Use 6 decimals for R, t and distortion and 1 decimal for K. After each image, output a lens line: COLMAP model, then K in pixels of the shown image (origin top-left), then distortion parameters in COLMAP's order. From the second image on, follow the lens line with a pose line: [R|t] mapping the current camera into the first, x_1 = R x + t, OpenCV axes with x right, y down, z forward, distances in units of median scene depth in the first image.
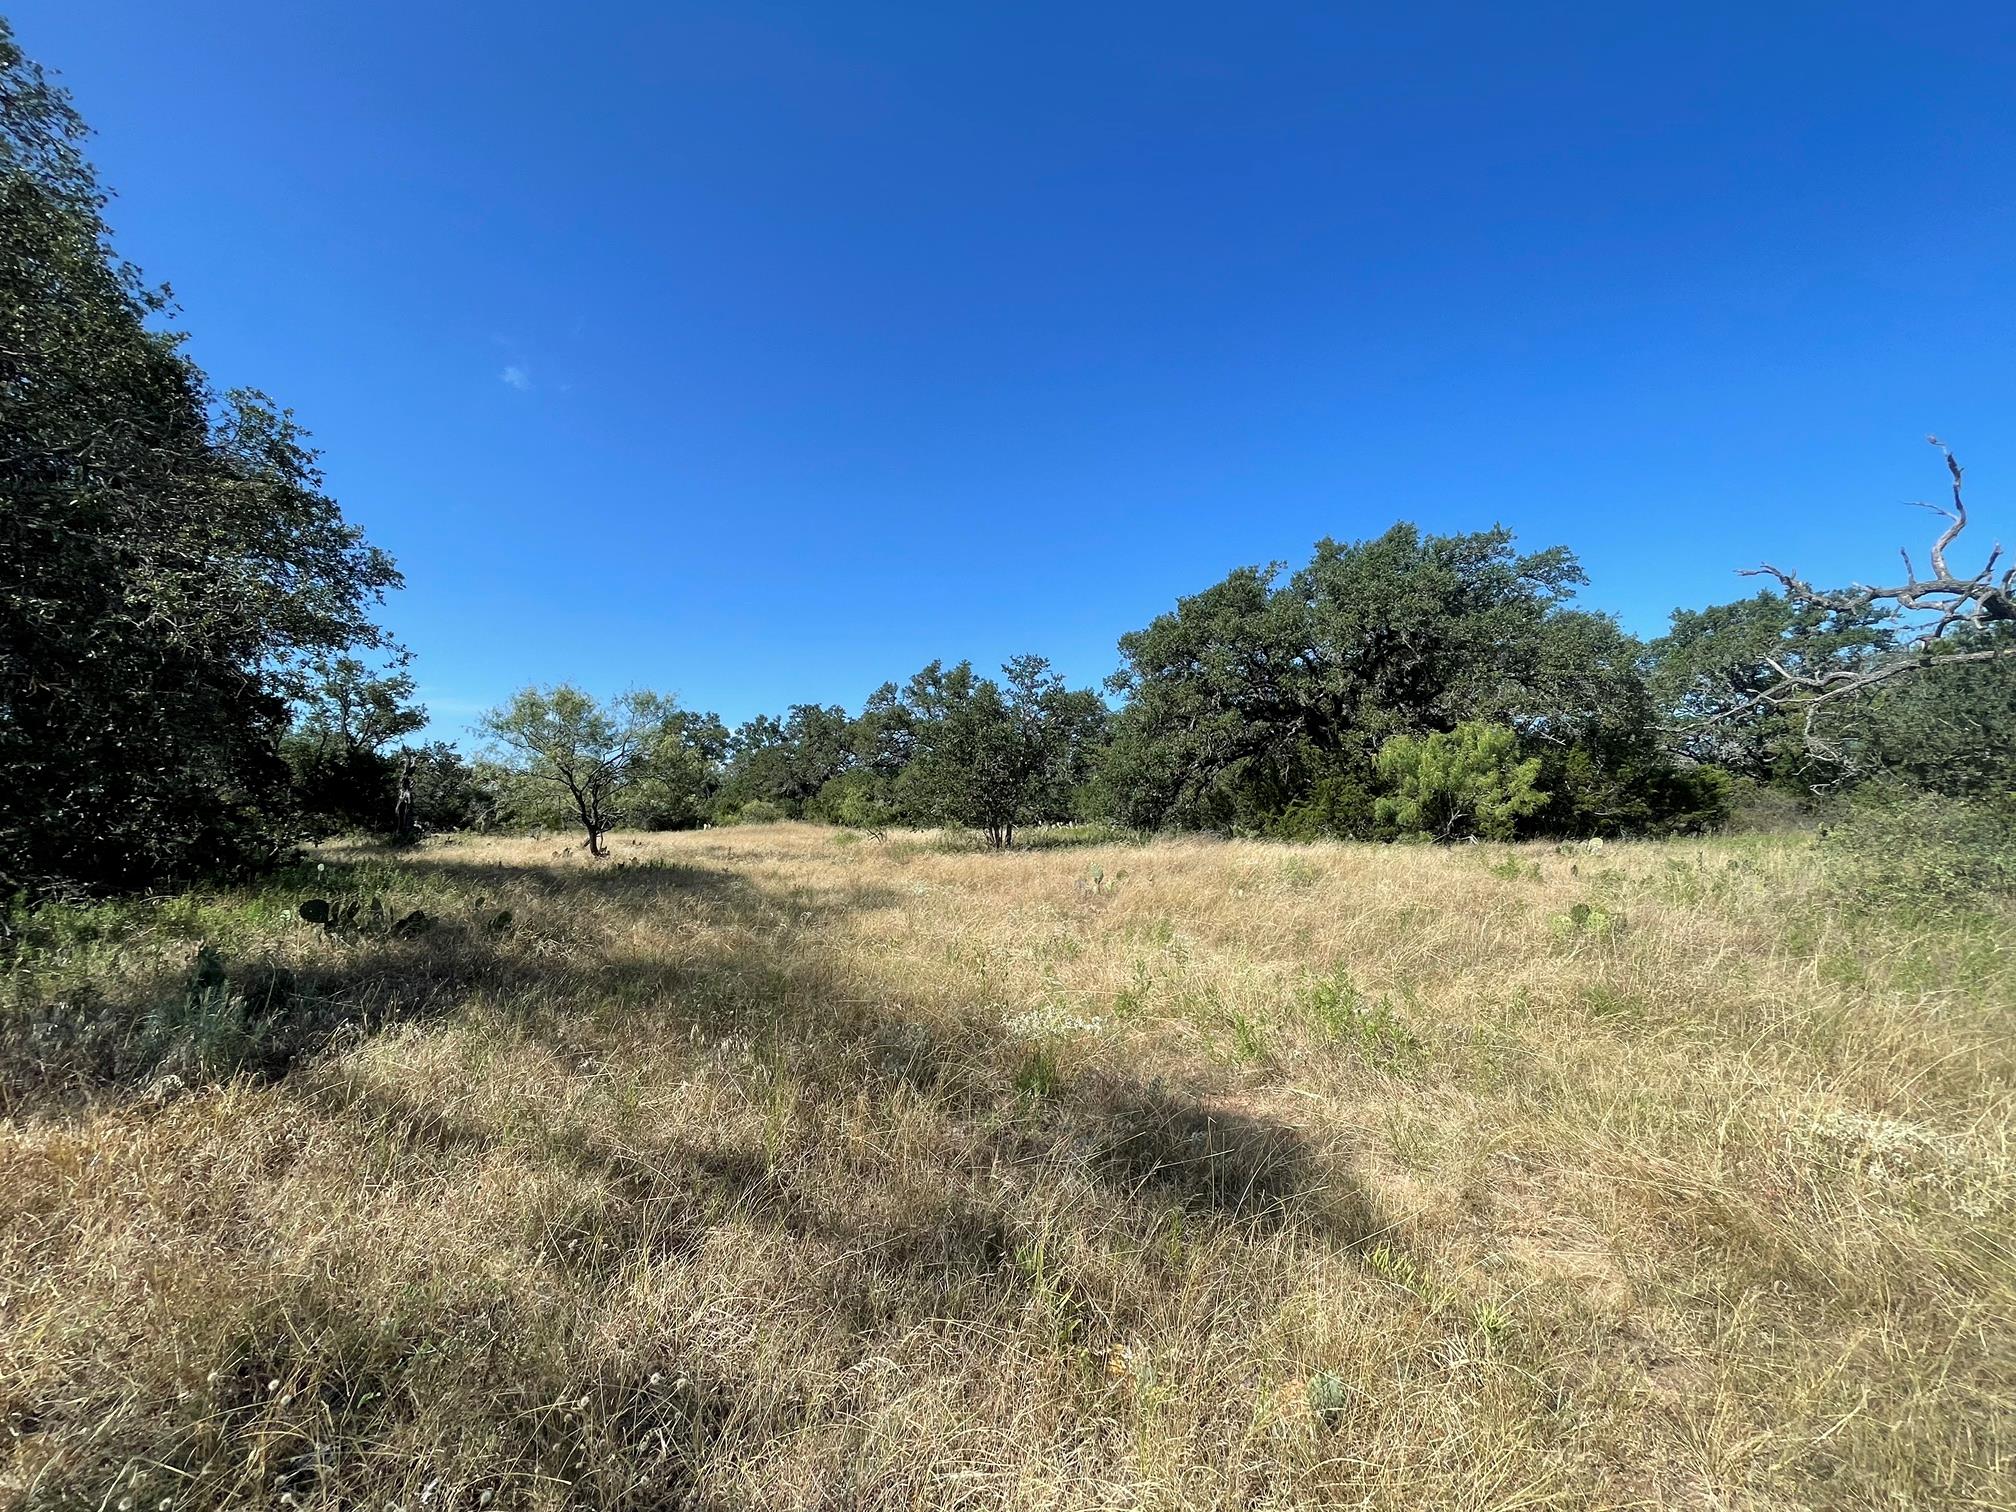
lens RADIAL K [[814.4, 0, 1035.6], [0, 814.4, 748.2], [0, 0, 1]] dist [-0.000560, 0.006017]
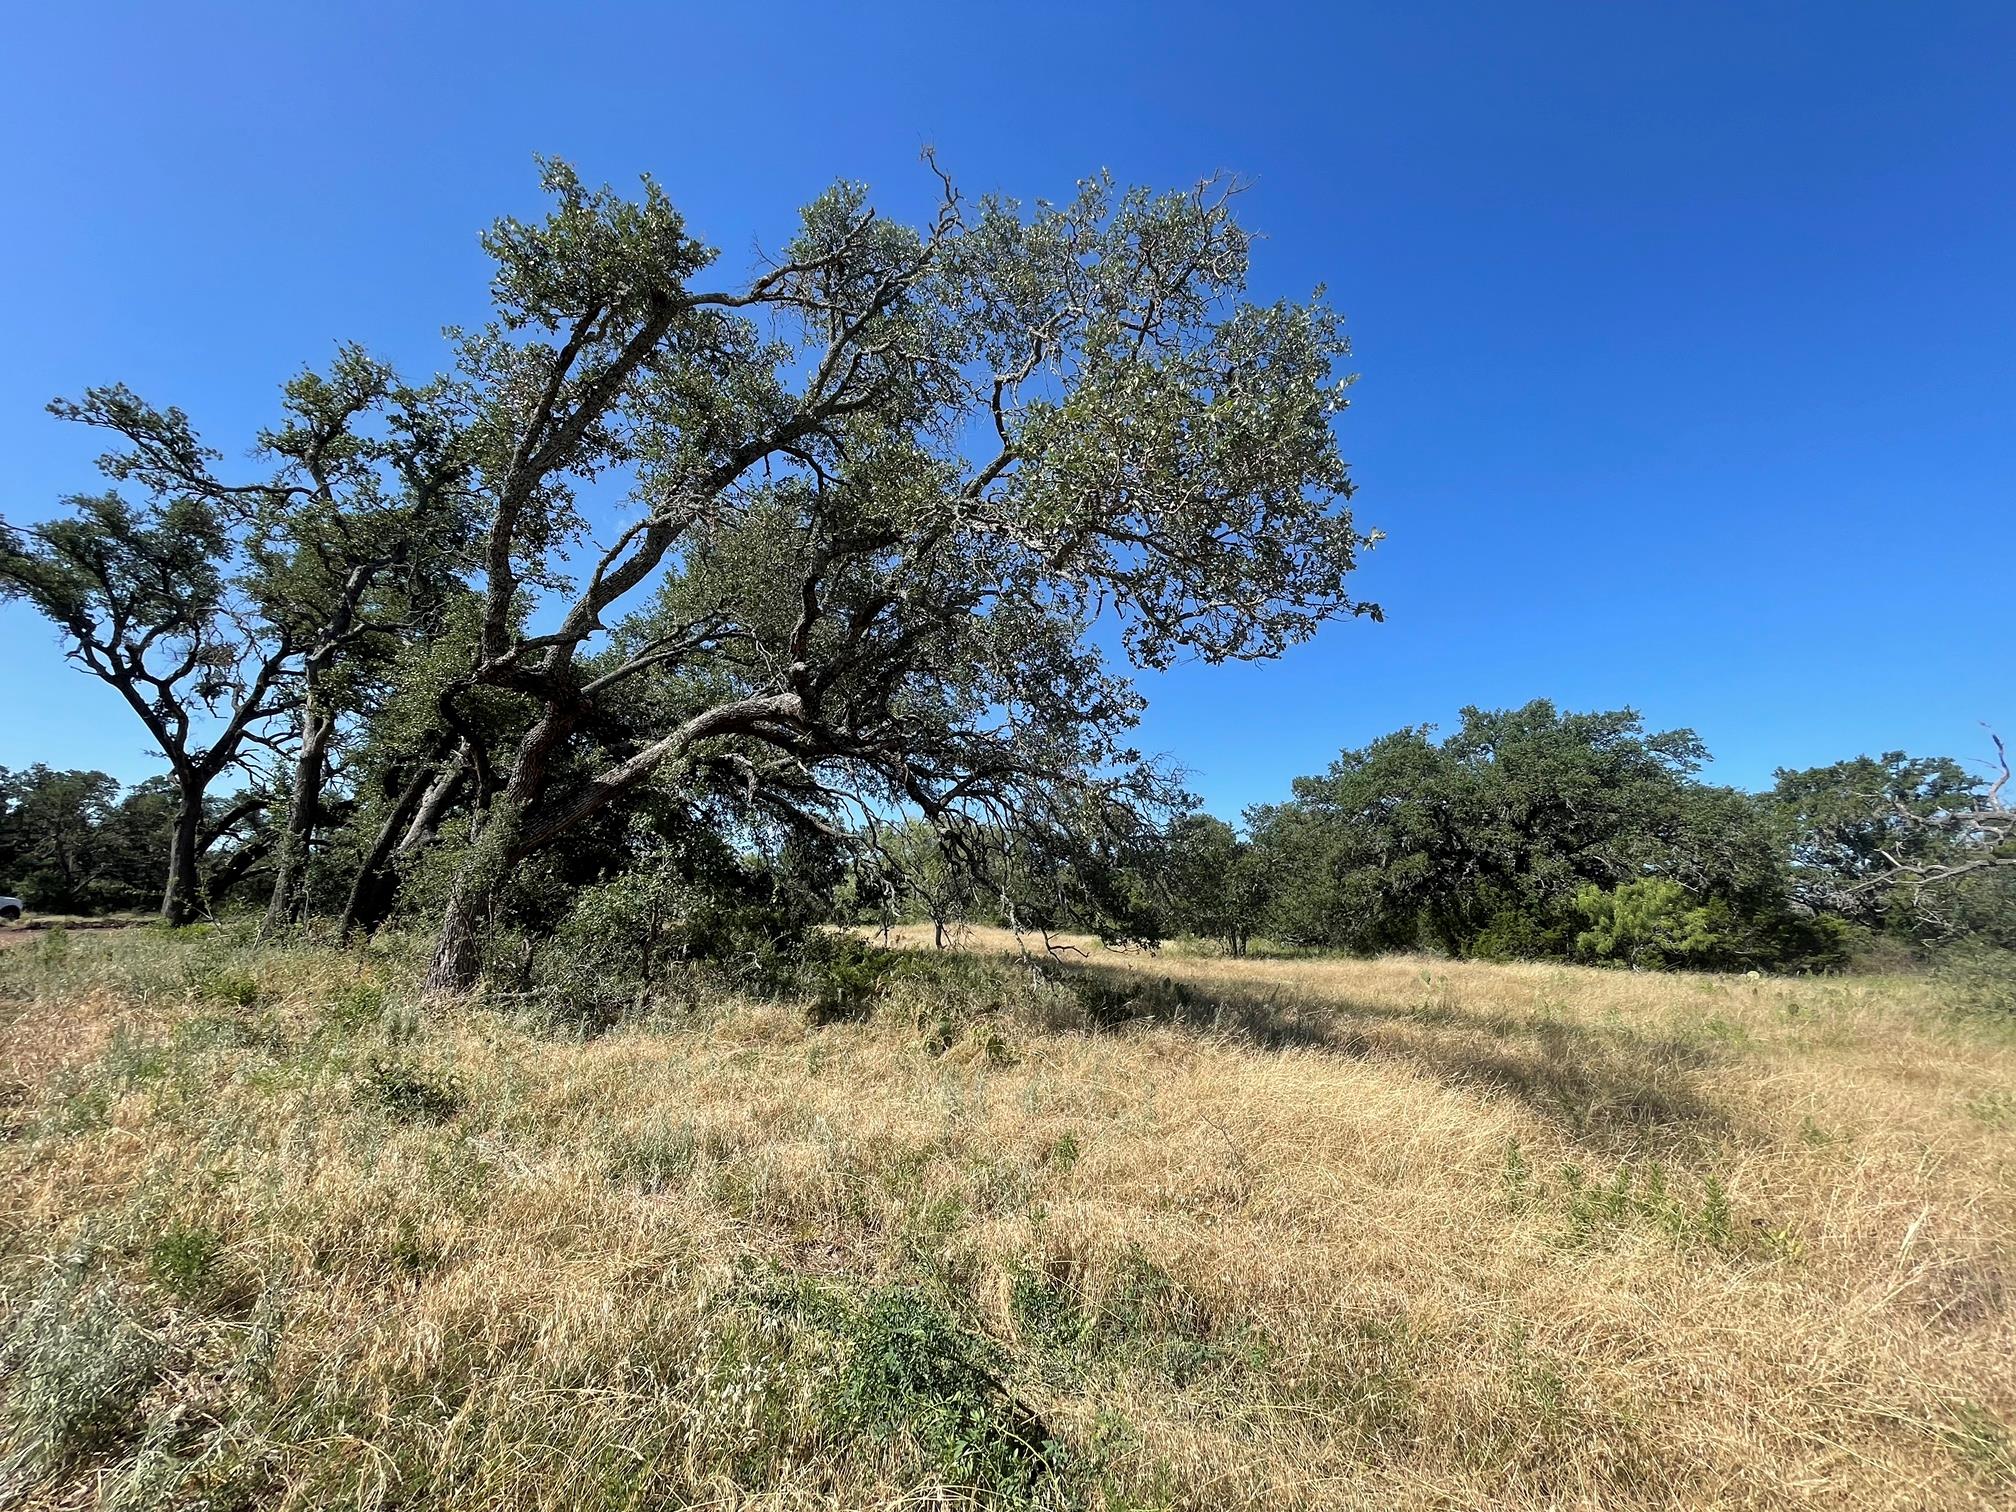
lens RADIAL K [[827.6, 0, 1002.0], [0, 827.6, 745.6], [0, 0, 1]] dist [-0.002161, 0.000070]
pose [[0.996416, 0.032839, -0.077957, -0.285991], [-0.042443, 0.991258, -0.124921, -0.022334], [0.073174, 0.127782, 0.989099, -0.304745]]
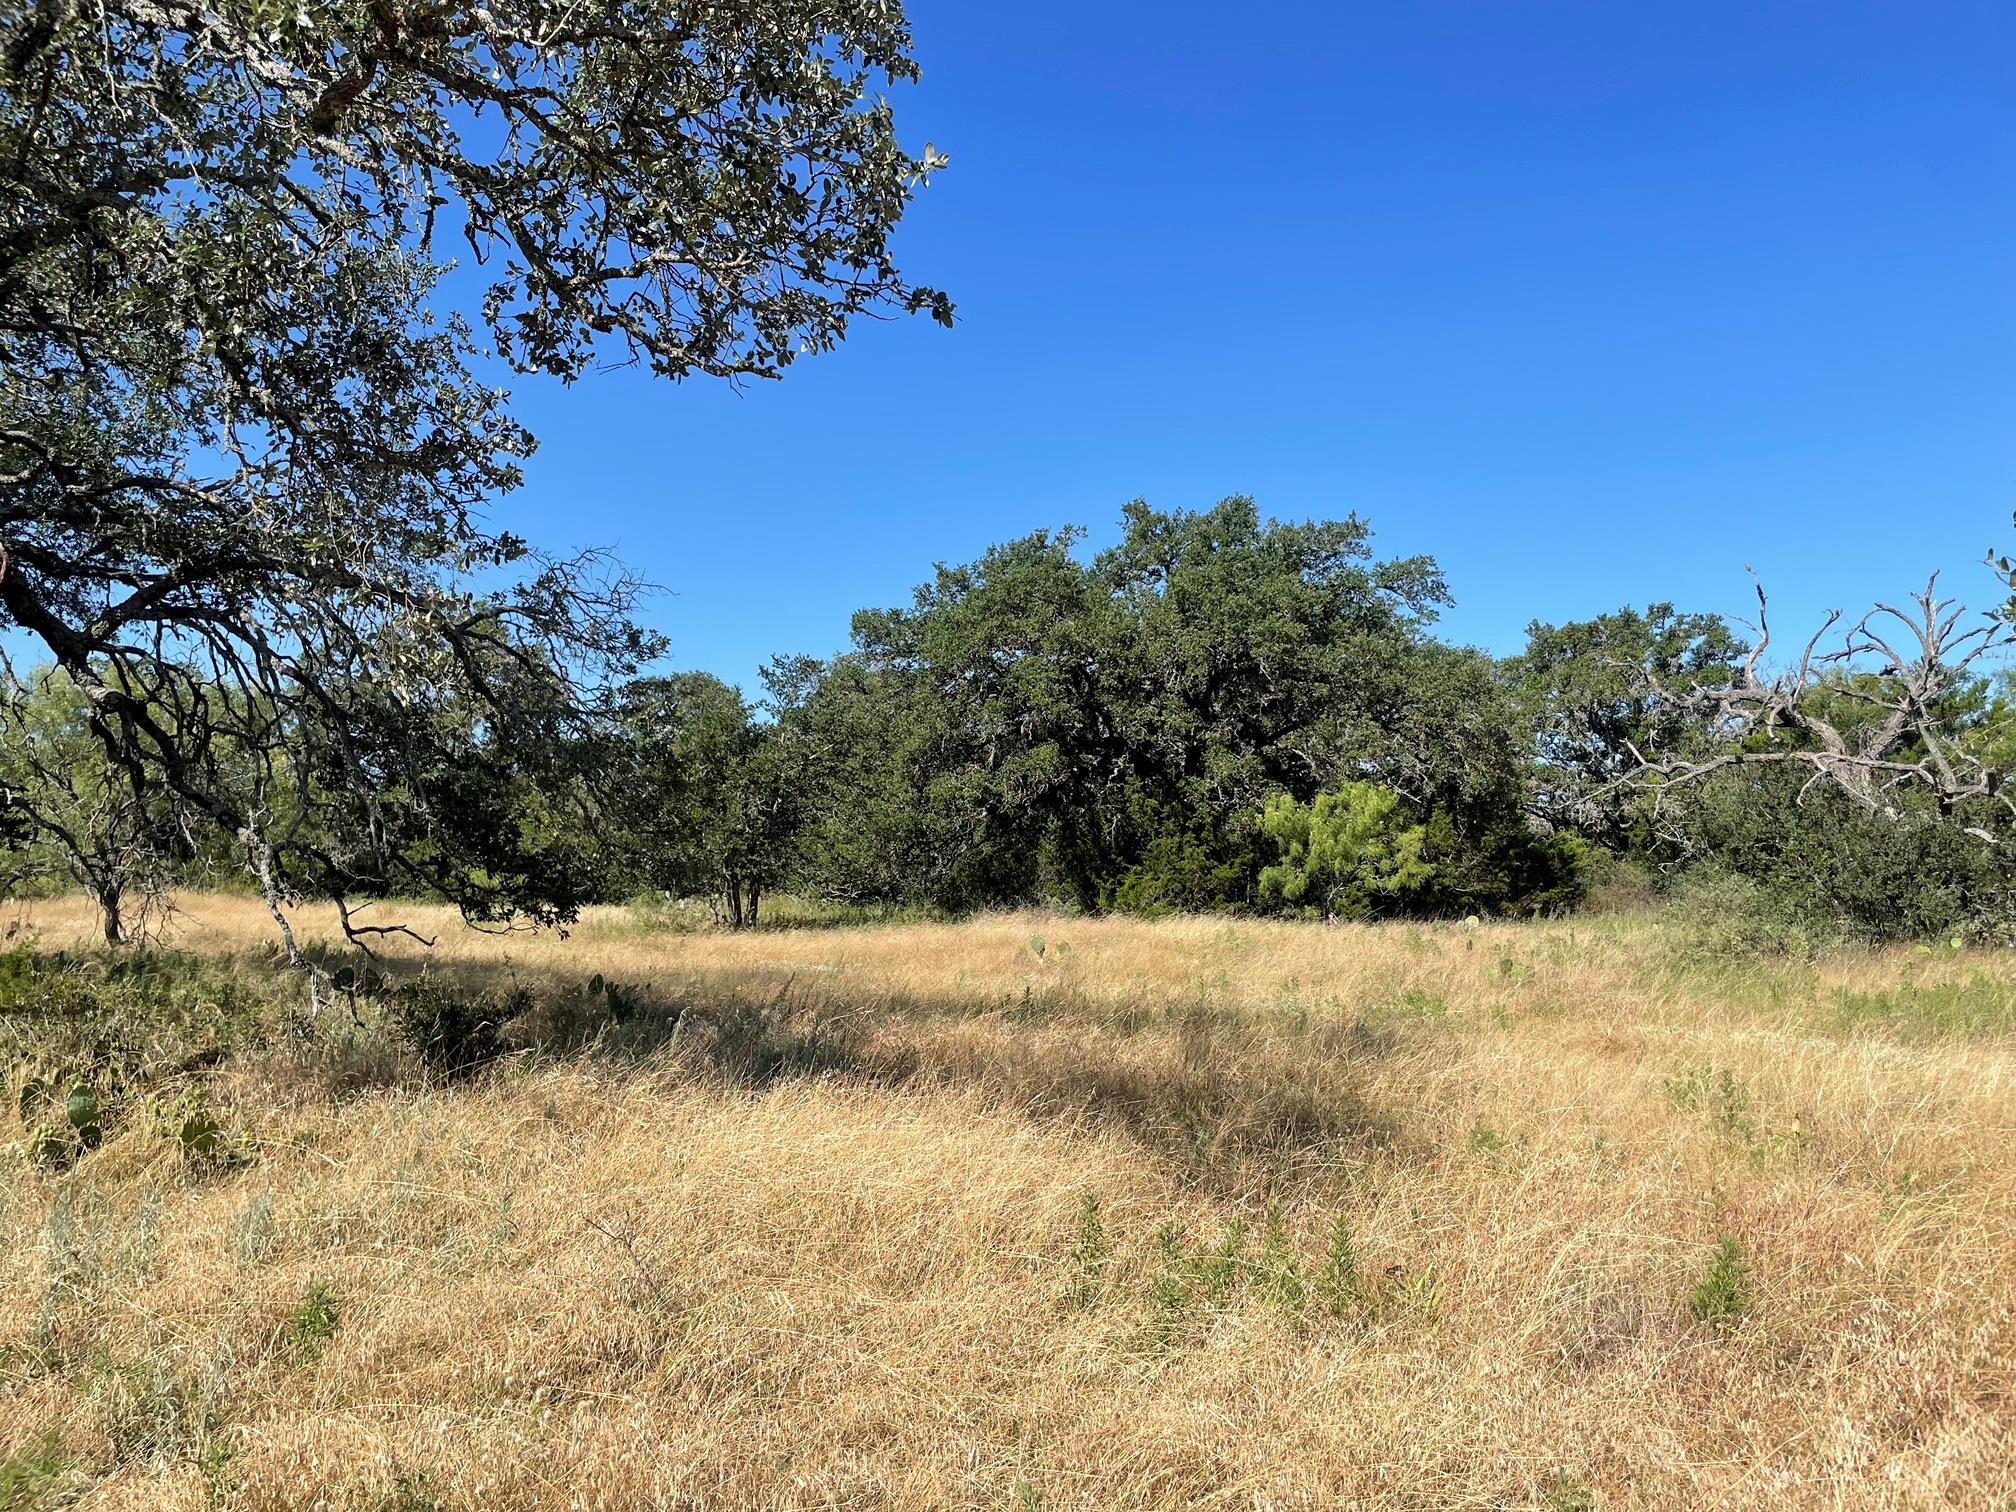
lens RADIAL K [[1558.9, 0, 998.9], [0, 1558.9, 714.1], [0, 0, 1]] dist [0.088761, -0.124966]
pose [[0.937021, 0.050785, 0.345562, -0.278304], [-0.041686, 0.998562, -0.033718, -0.021992], [-0.346777, 0.017189, 0.937790, -0.304292]]
